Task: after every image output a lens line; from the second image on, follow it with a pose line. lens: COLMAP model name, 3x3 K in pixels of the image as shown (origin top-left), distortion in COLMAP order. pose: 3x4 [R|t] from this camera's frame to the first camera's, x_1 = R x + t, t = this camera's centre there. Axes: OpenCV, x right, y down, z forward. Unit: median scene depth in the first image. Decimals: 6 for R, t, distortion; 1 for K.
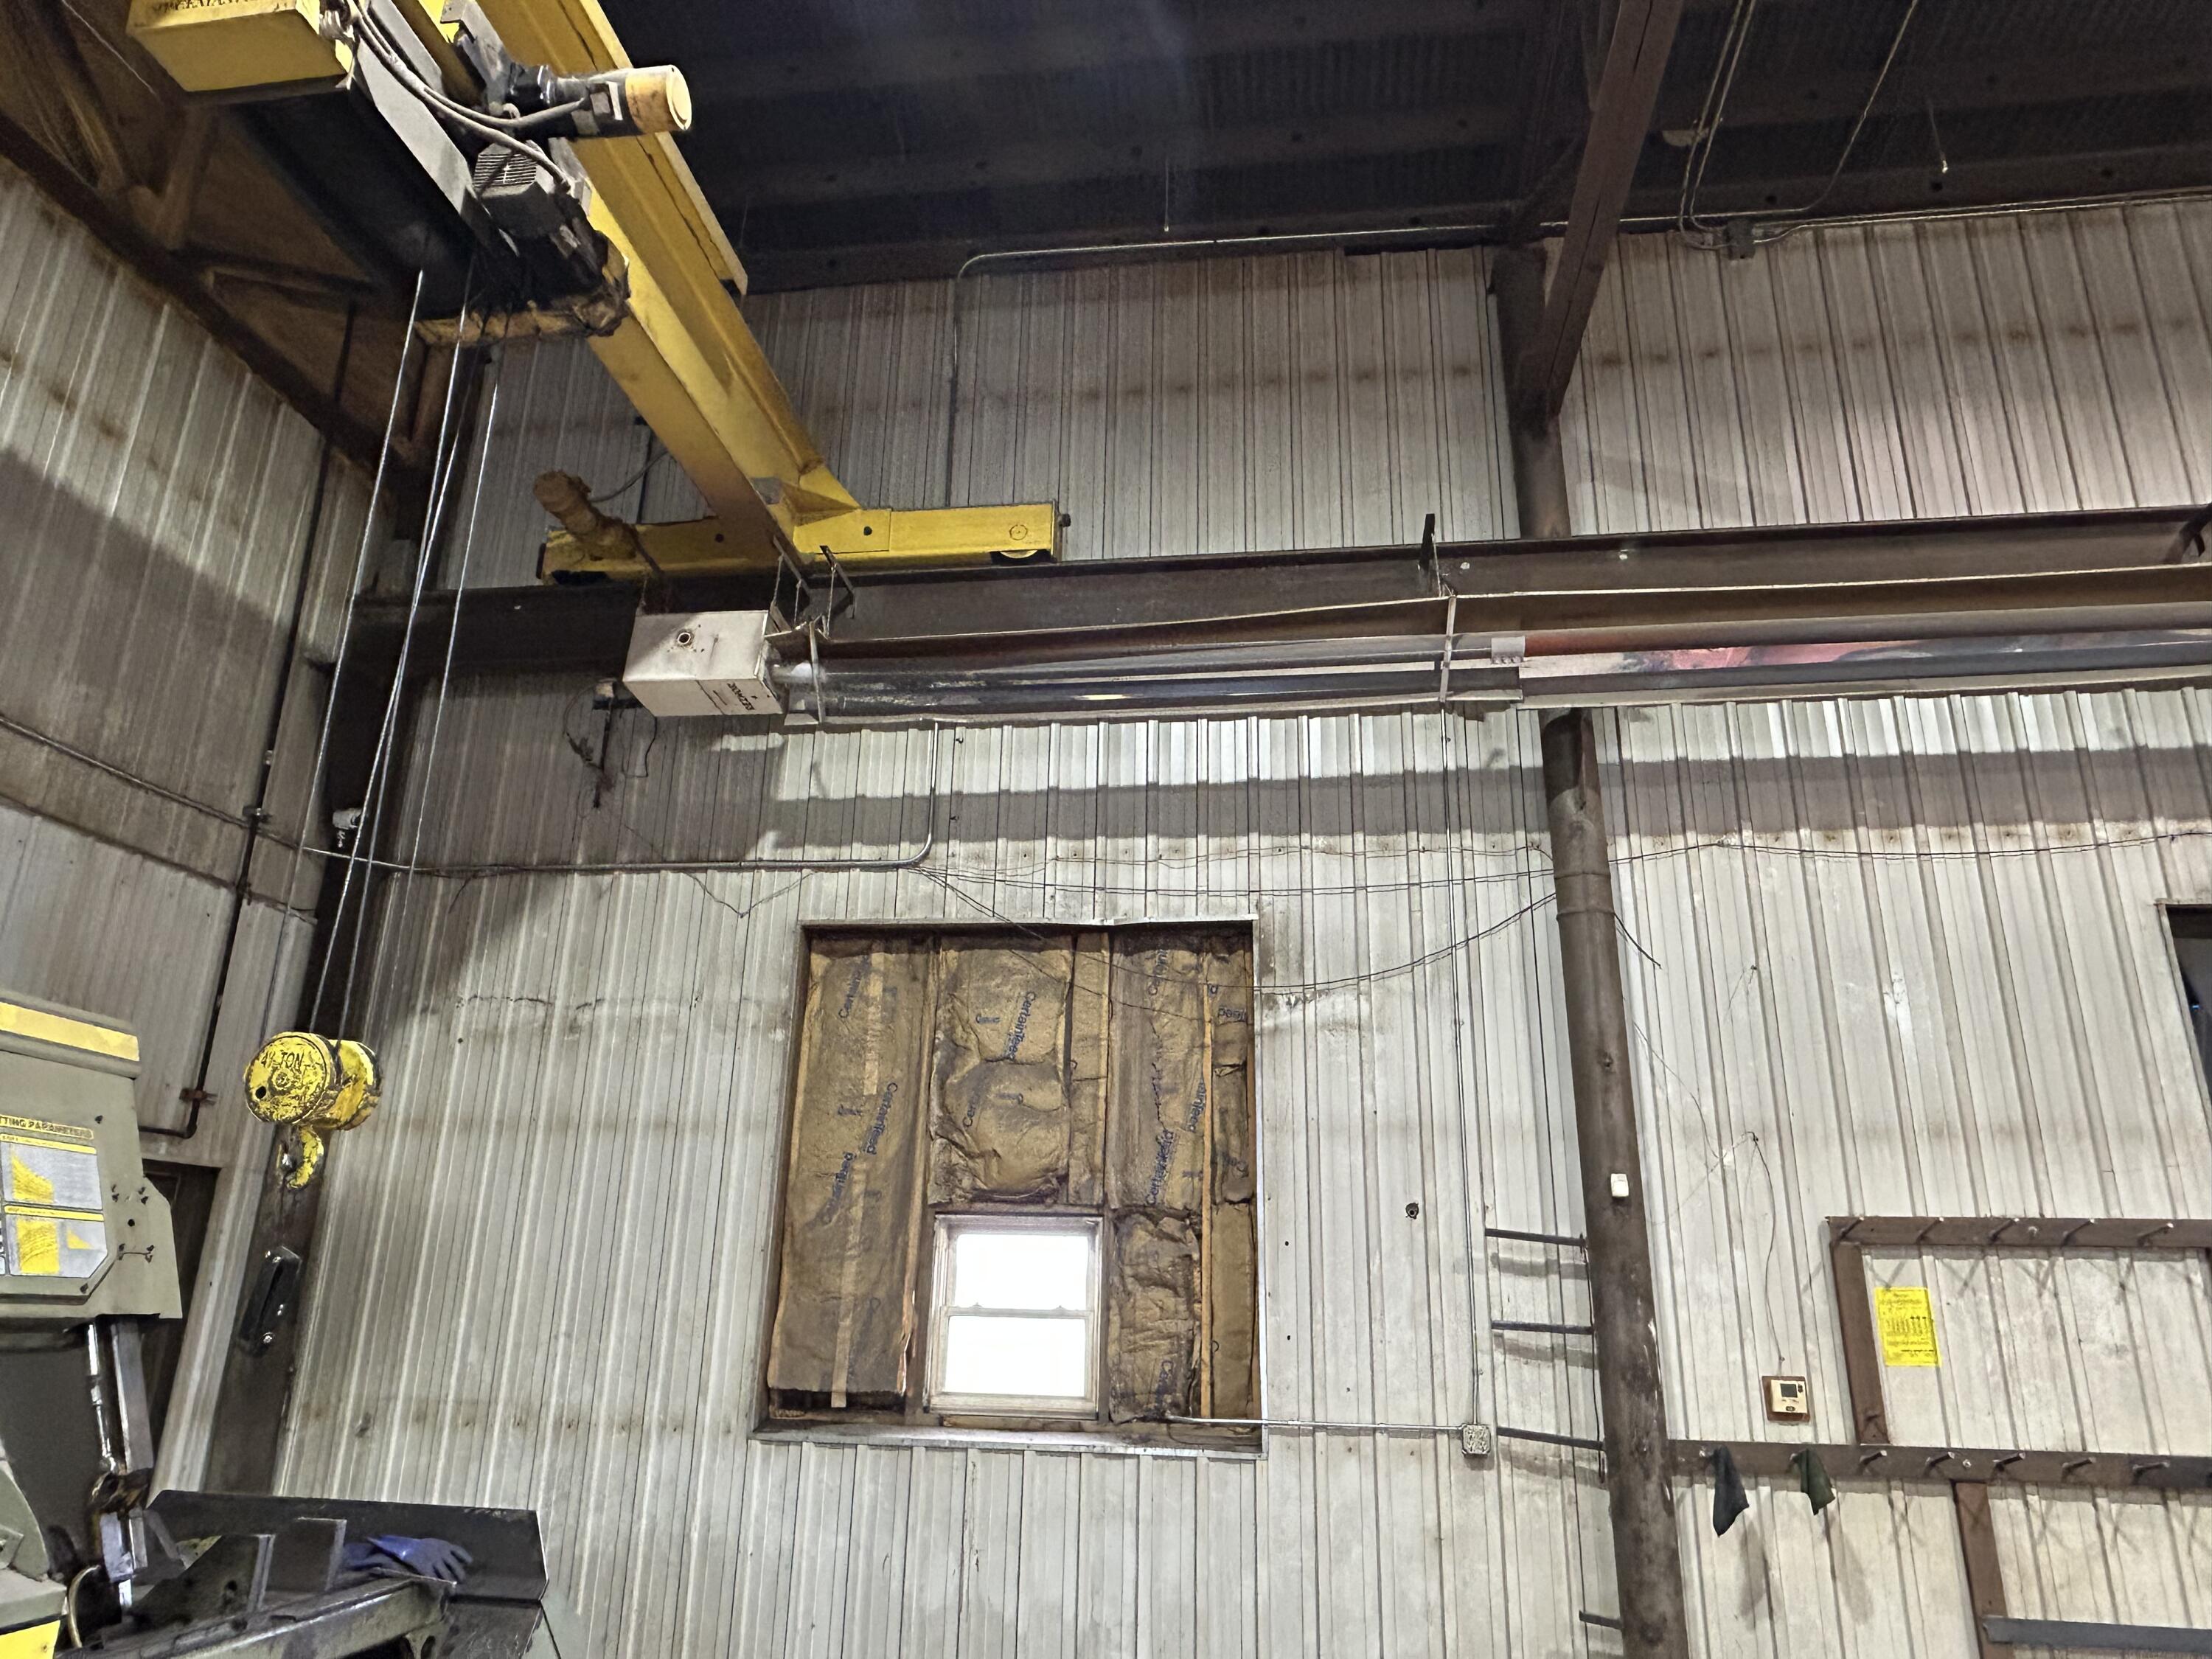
lens RADIAL K [[1364.1, 0, 1111.5], [0, 1364.1, 851.6], [0, 0, 1]] dist [-0.006268, -0.003165]
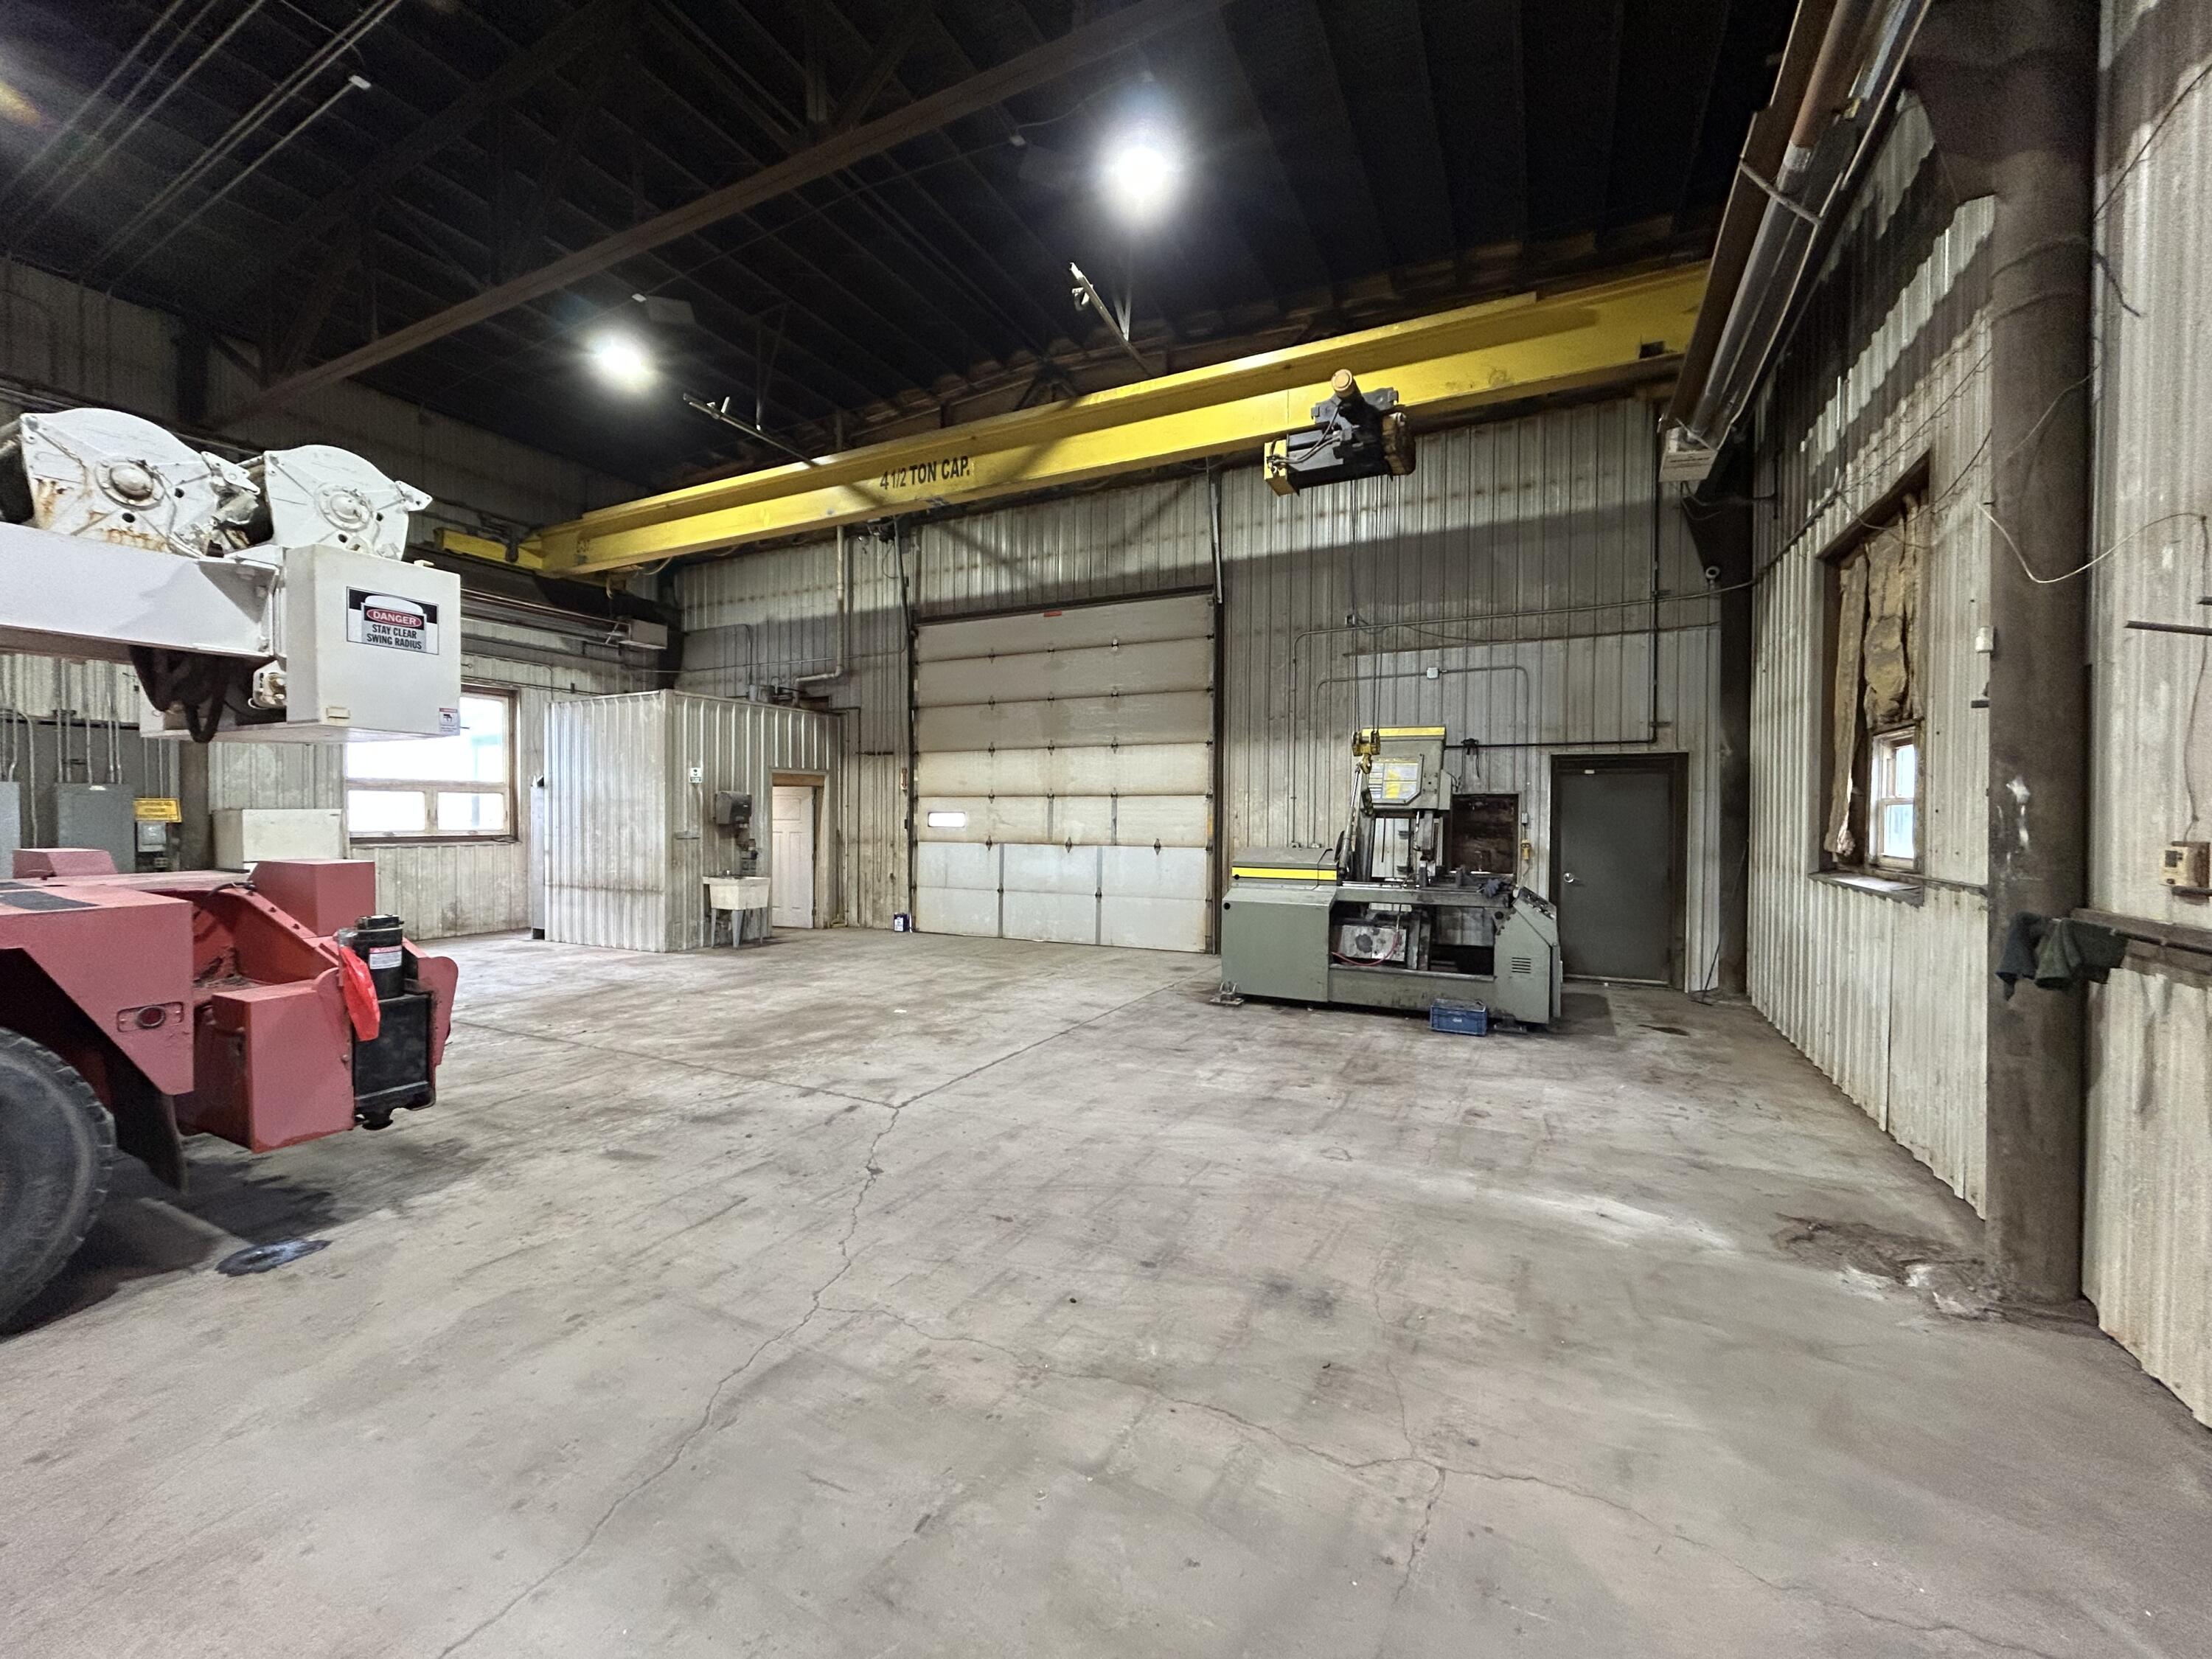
lens RADIAL K [[905.6, 0, 1108.0], [0, 905.6, 827.3], [0, 0, 1]] dist [0.000482, -0.000089]
pose [[-0.320975, -0.008607, -0.947049, 1.045505], [0.282784, 0.953473, -0.104507, 0.239787], [0.903885, -0.301354, -0.303607, 0.571147]]
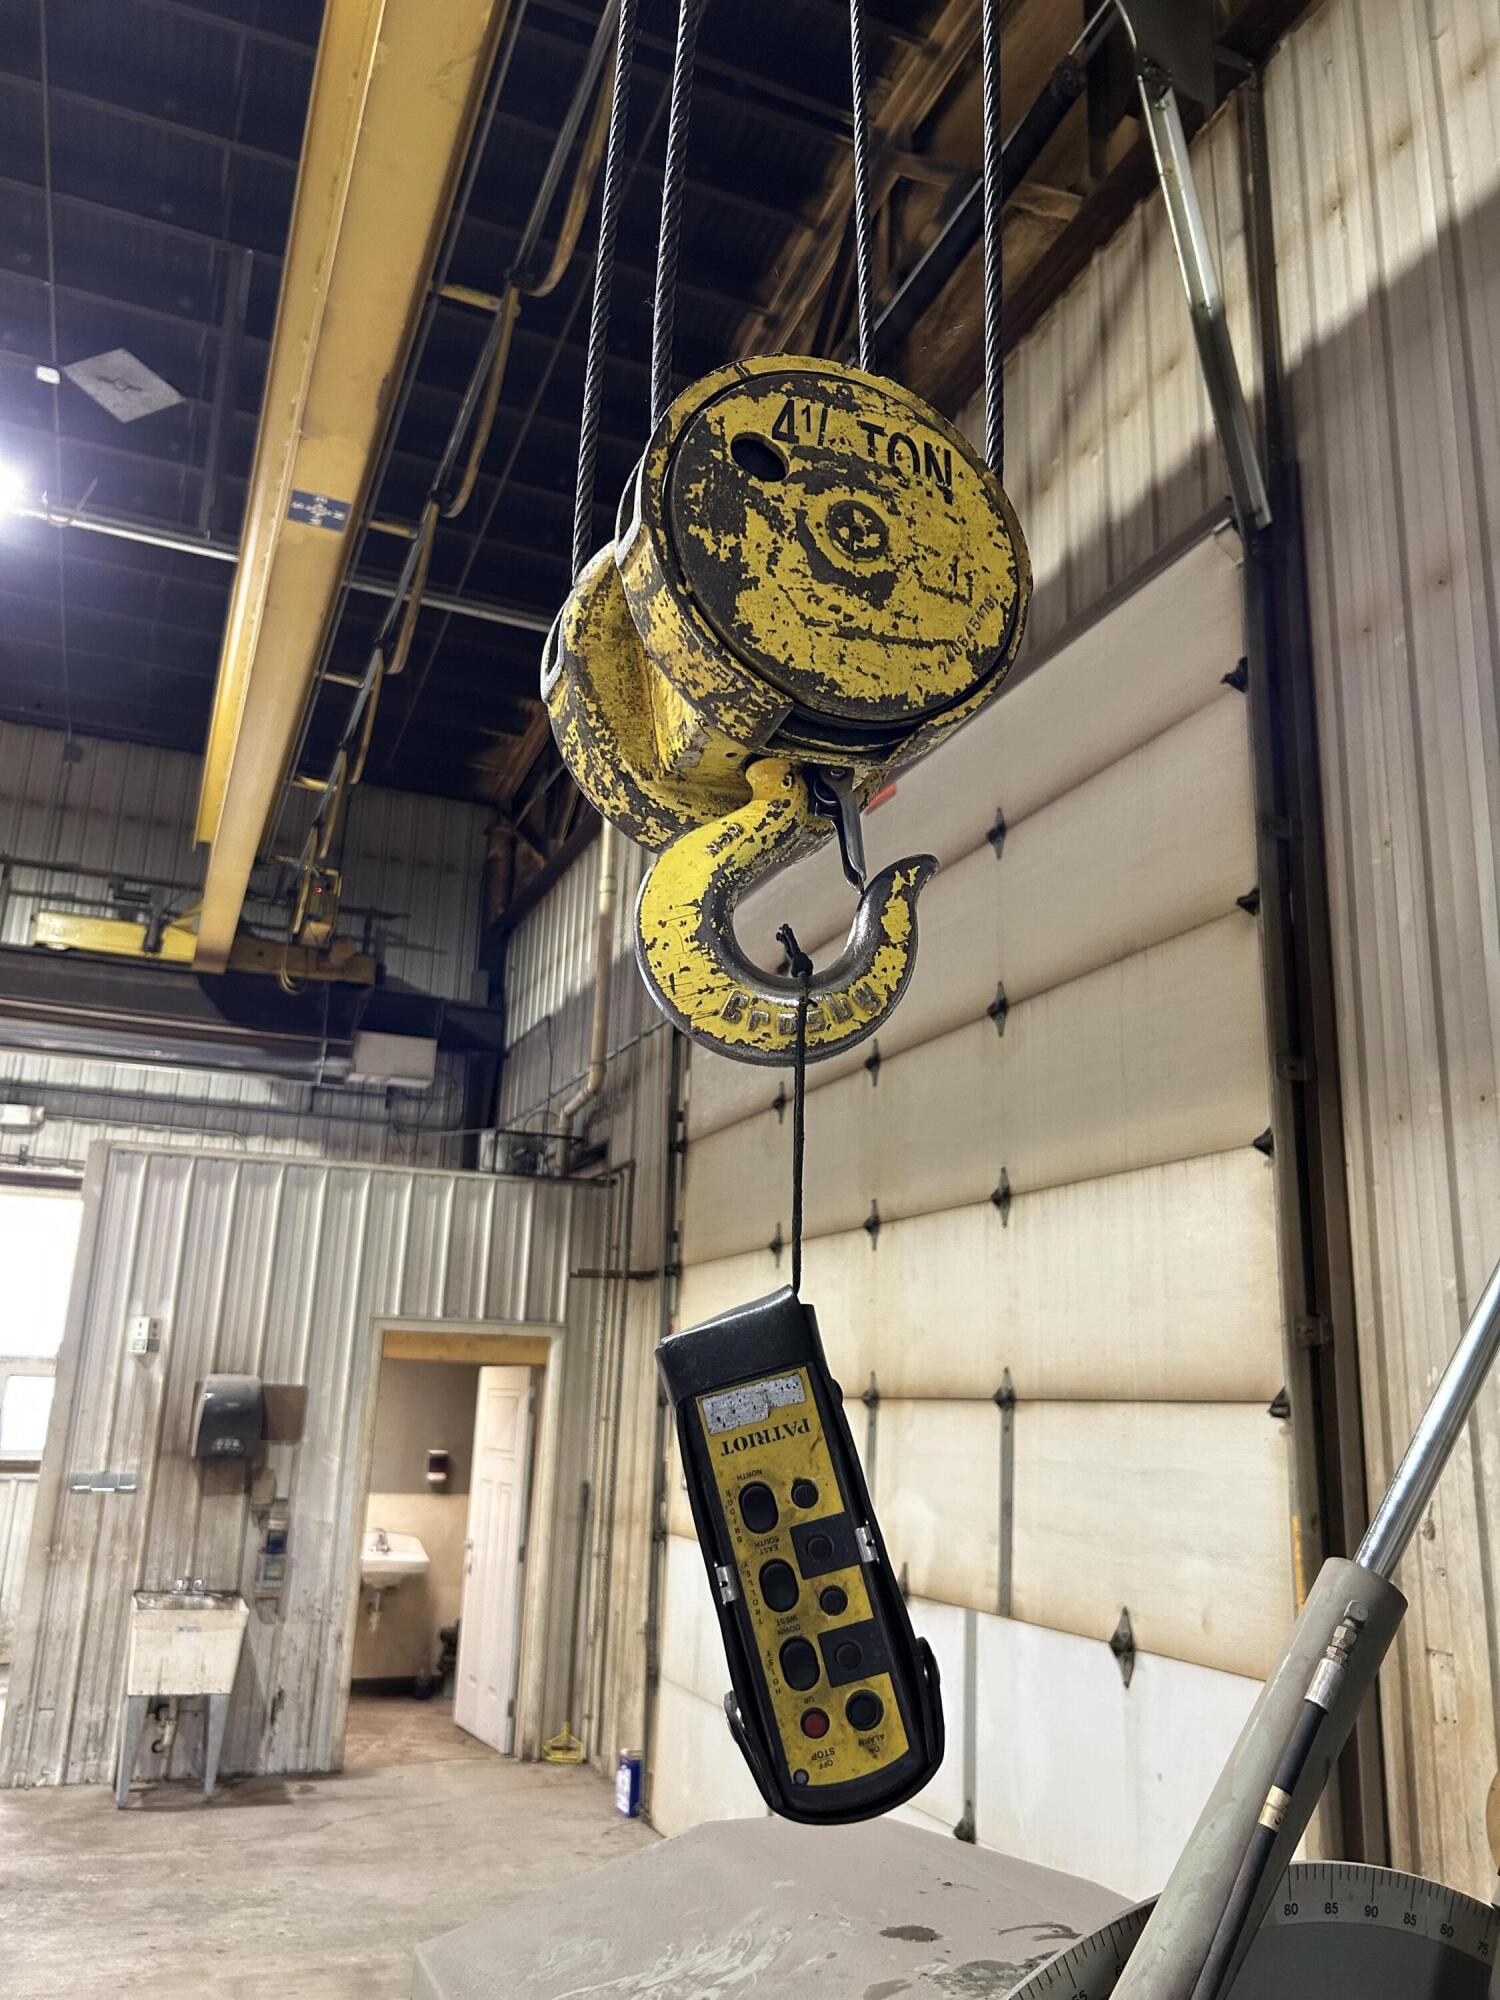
lens RADIAL K [[1518.9, 0, 746.0], [0, 1518.9, 1001.4], [0, 0, 1]] dist [0.030705, -0.024627]
pose [[-0.868352, -0.175719, -0.463776, -0.255601], [0.104417, 0.849392, -0.517331, 0.200910], [0.484832, -0.497651, -0.719222, 0.634892]]
